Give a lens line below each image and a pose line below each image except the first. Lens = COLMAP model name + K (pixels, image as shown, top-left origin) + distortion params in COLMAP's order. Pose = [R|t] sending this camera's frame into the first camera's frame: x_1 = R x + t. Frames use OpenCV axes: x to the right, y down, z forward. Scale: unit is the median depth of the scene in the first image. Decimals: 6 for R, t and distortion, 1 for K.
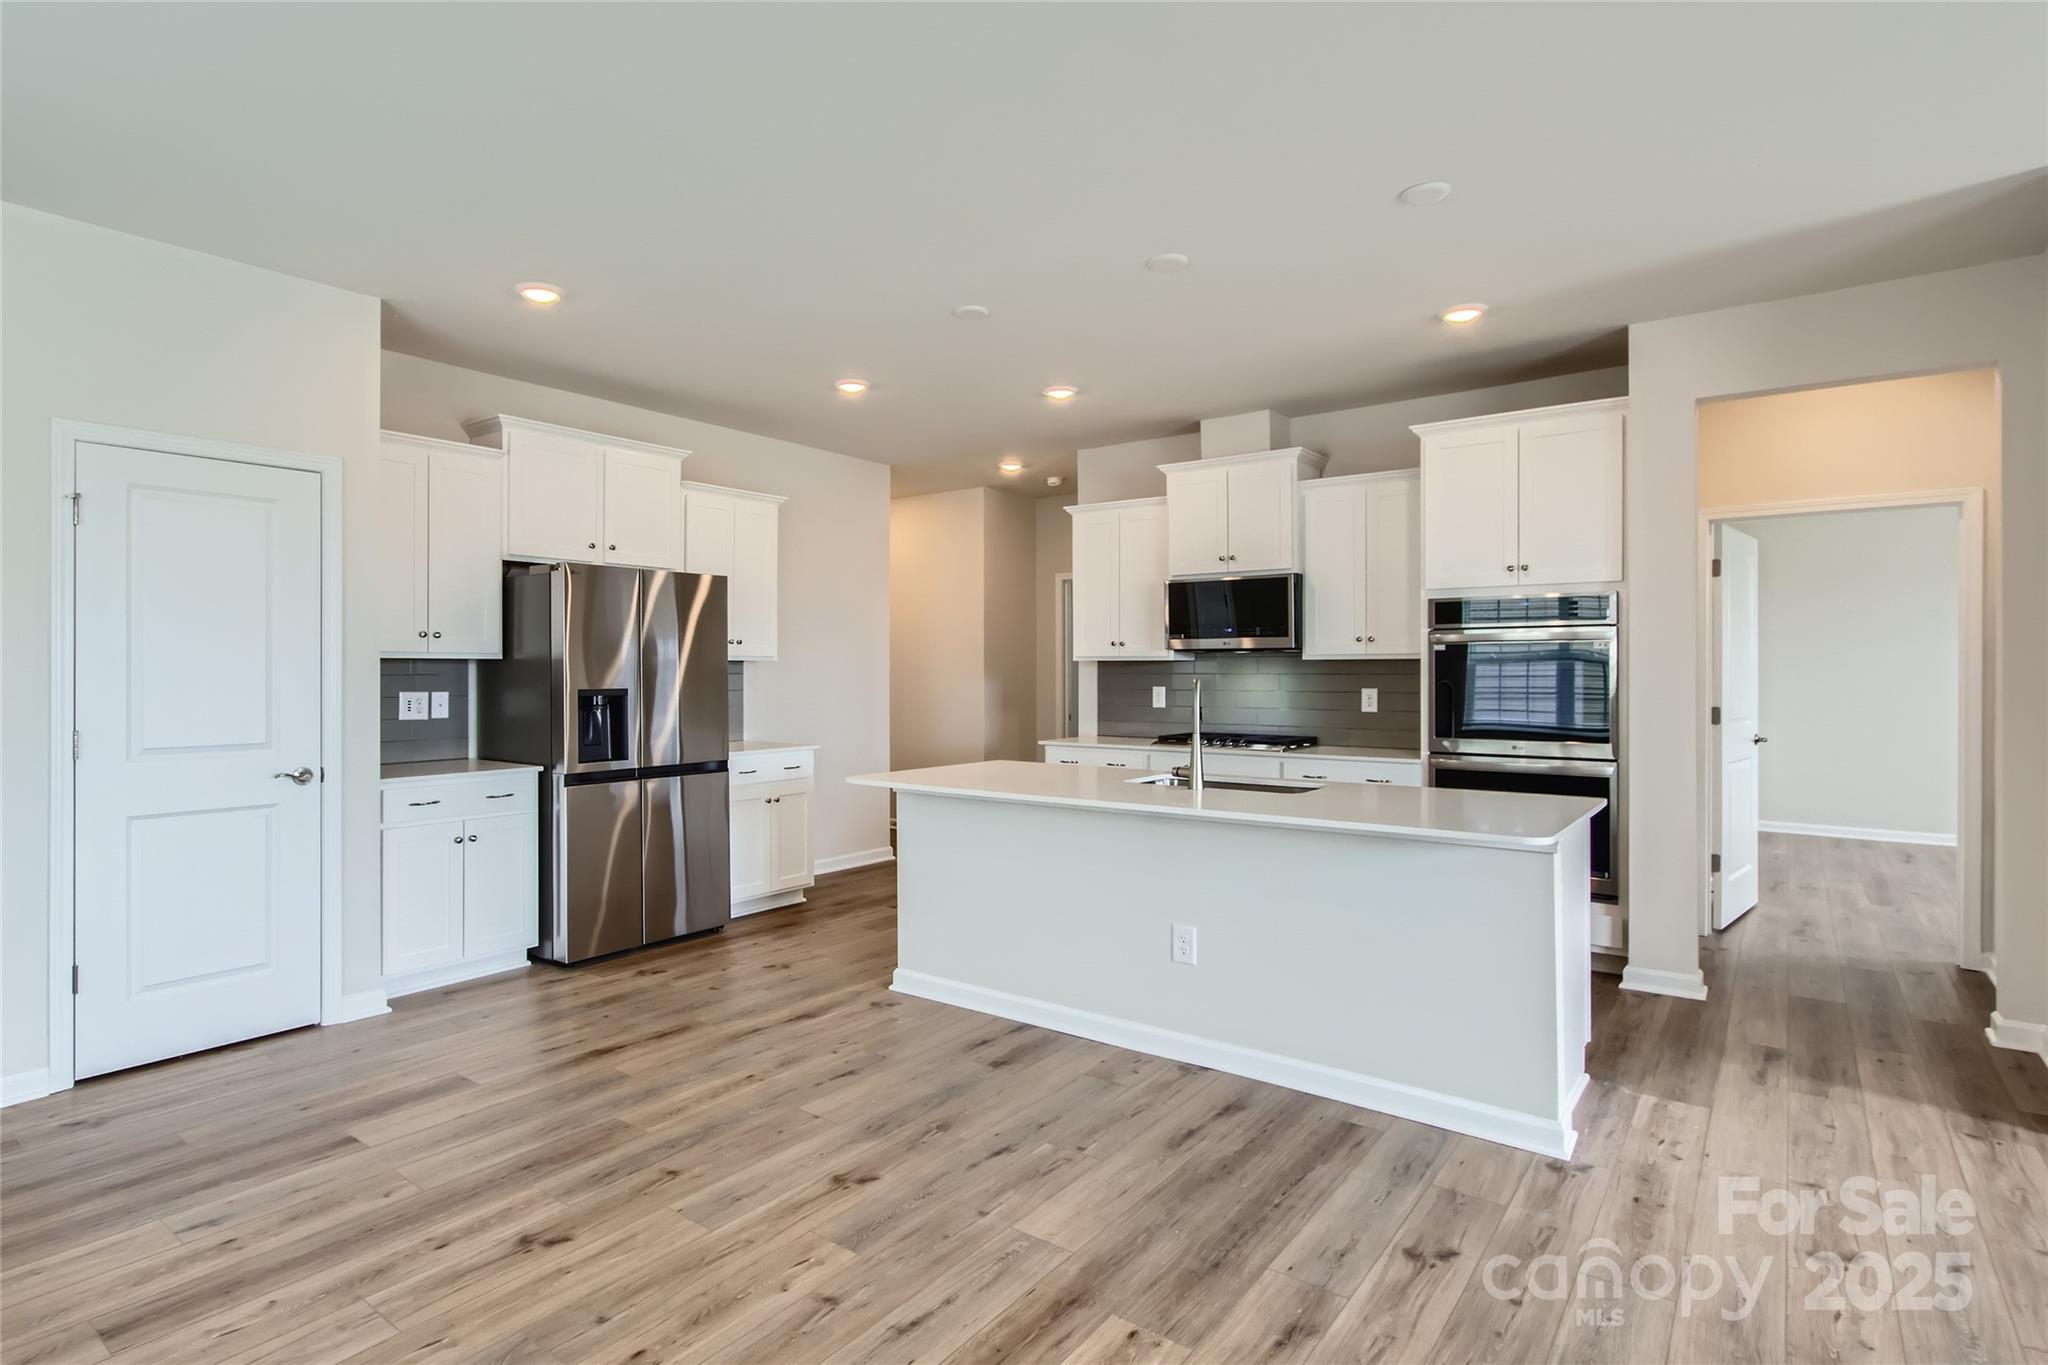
lens RADIAL K [[1045.4, 0, 976.4], [0, 1045.4, 657.1], [0, 0, 1]] dist [-0.001043, 0.000101]
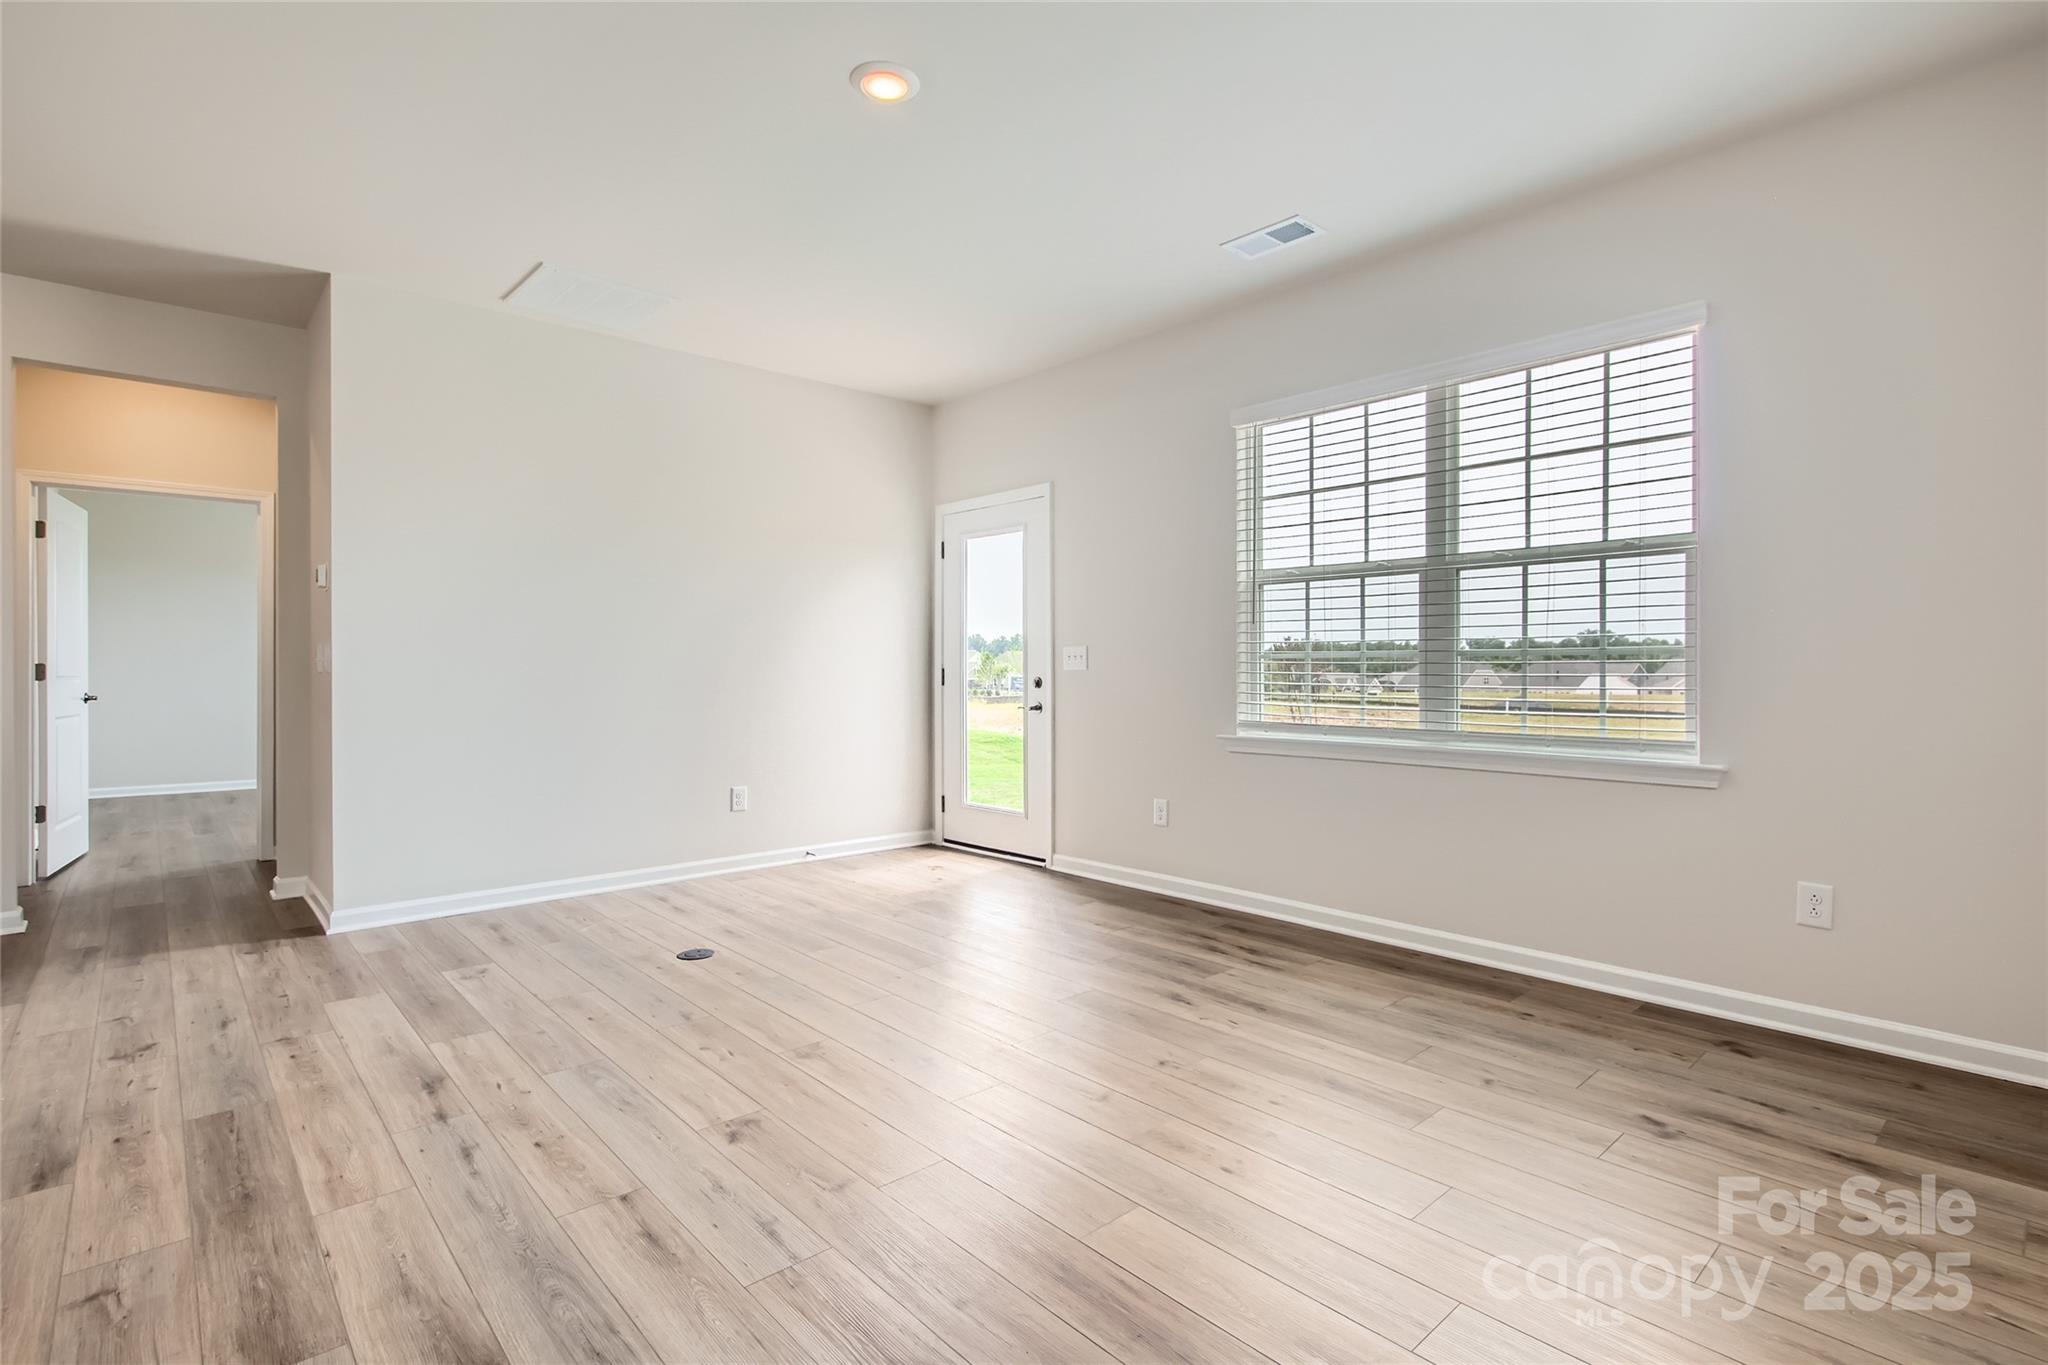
lens RADIAL K [[970.3, 0, 1029.2], [0, 970.3, 667.1], [0, 0, 1]] dist [-0.001213, -0.000413]
pose [[0.168760, -0.003323, 0.985652, -0.116137], [-0.005086, 0.999978, 0.004242, 0.062884], [-0.985644, -0.005729, 0.168739, -0.201298]]
